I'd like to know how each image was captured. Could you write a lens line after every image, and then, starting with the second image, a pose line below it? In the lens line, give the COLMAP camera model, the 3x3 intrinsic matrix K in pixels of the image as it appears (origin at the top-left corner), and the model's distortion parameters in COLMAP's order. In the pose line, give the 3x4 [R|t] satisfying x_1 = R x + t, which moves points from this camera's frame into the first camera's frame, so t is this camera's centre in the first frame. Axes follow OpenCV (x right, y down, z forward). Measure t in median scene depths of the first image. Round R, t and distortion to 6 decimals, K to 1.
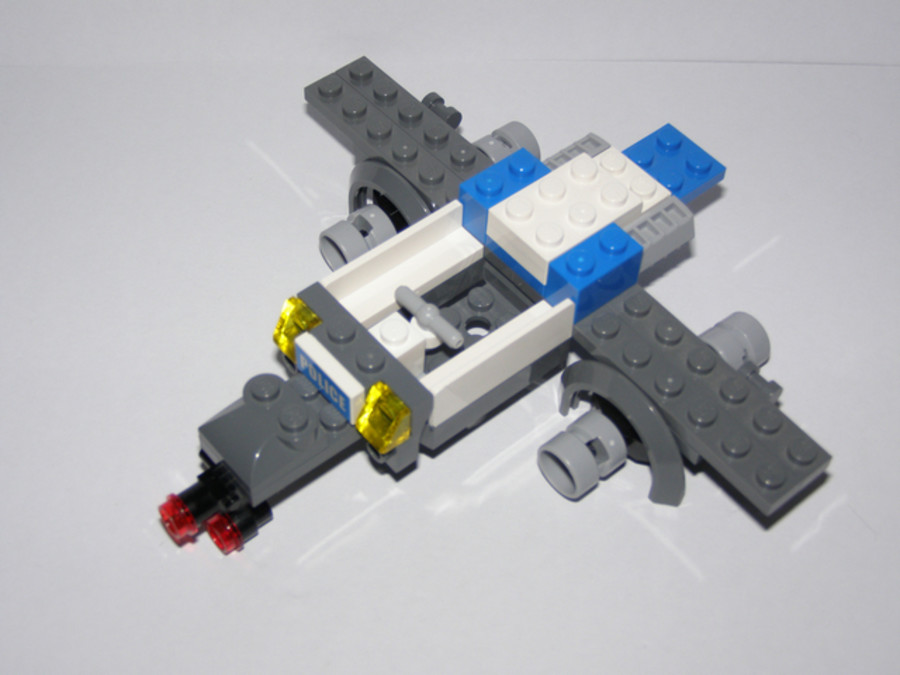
lens RADIAL K [[1355.1, 0, 430.7], [0, 1355.1, 340.7], [0, 0, 1]] dist [-0.232542, 0.000000]
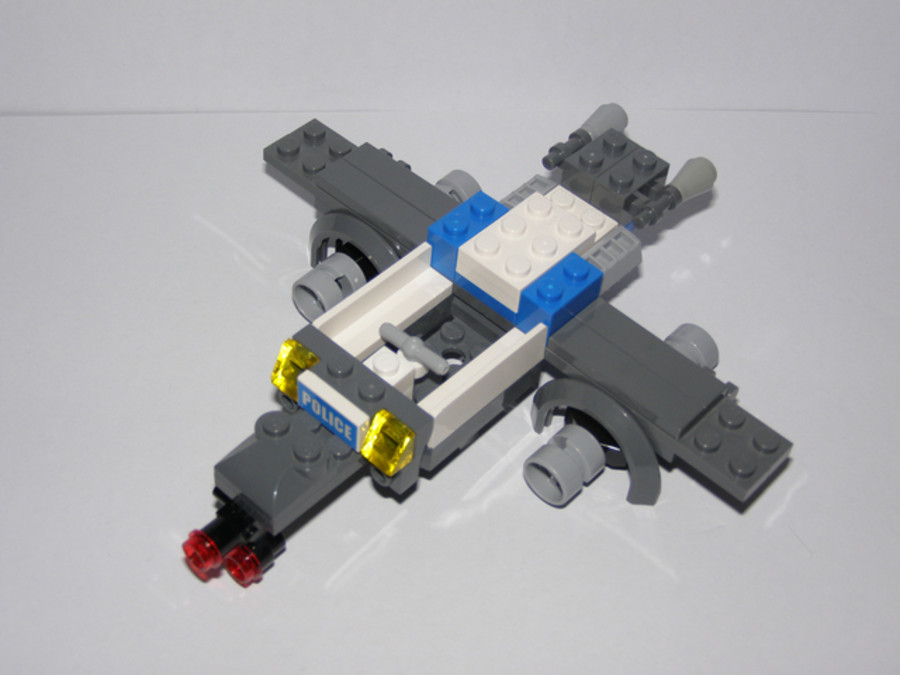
lens RADIAL K [[1355.1, 0, 450.1], [0, 1355.1, 336.7], [0, 0, 1]] dist [-0.232542, 0.000000]
pose [[0.988203, -0.070922, 0.135741, -0.118560], [0.079118, 0.995293, -0.055967, 0.035057], [-0.131133, 0.066046, 0.989162, -0.071274]]
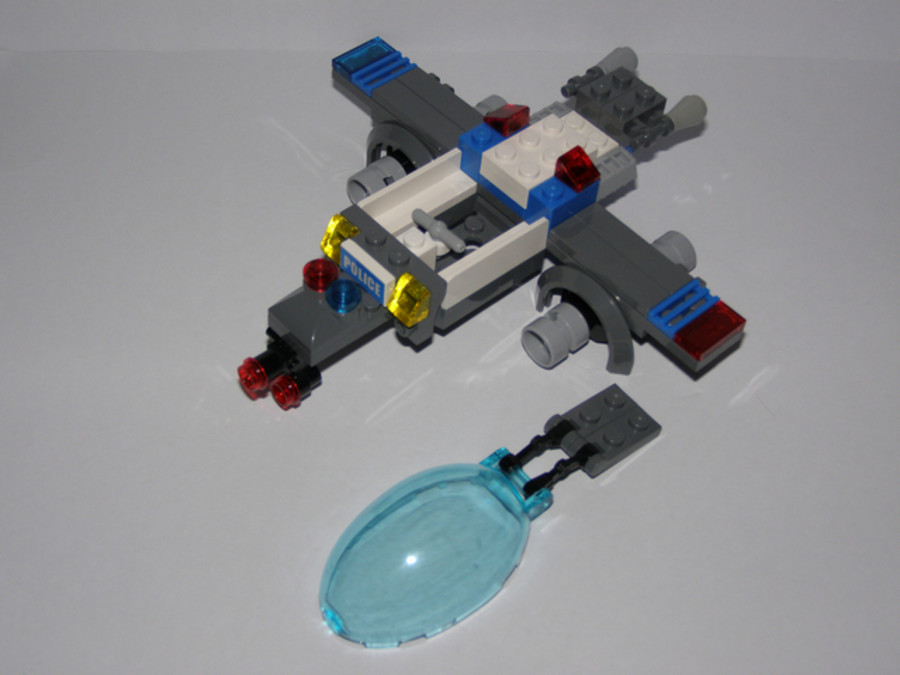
lens RADIAL K [[1355.1, 0, 441.5], [0, 1355.1, 311.9], [0, 0, 1]] dist [-0.232542, 0.000000]
pose [[0.998071, -0.000347, 0.062090, -0.080781], [0.003975, 0.998291, -0.058311, 0.137768], [-0.061963, 0.058445, 0.996366, -0.312315]]
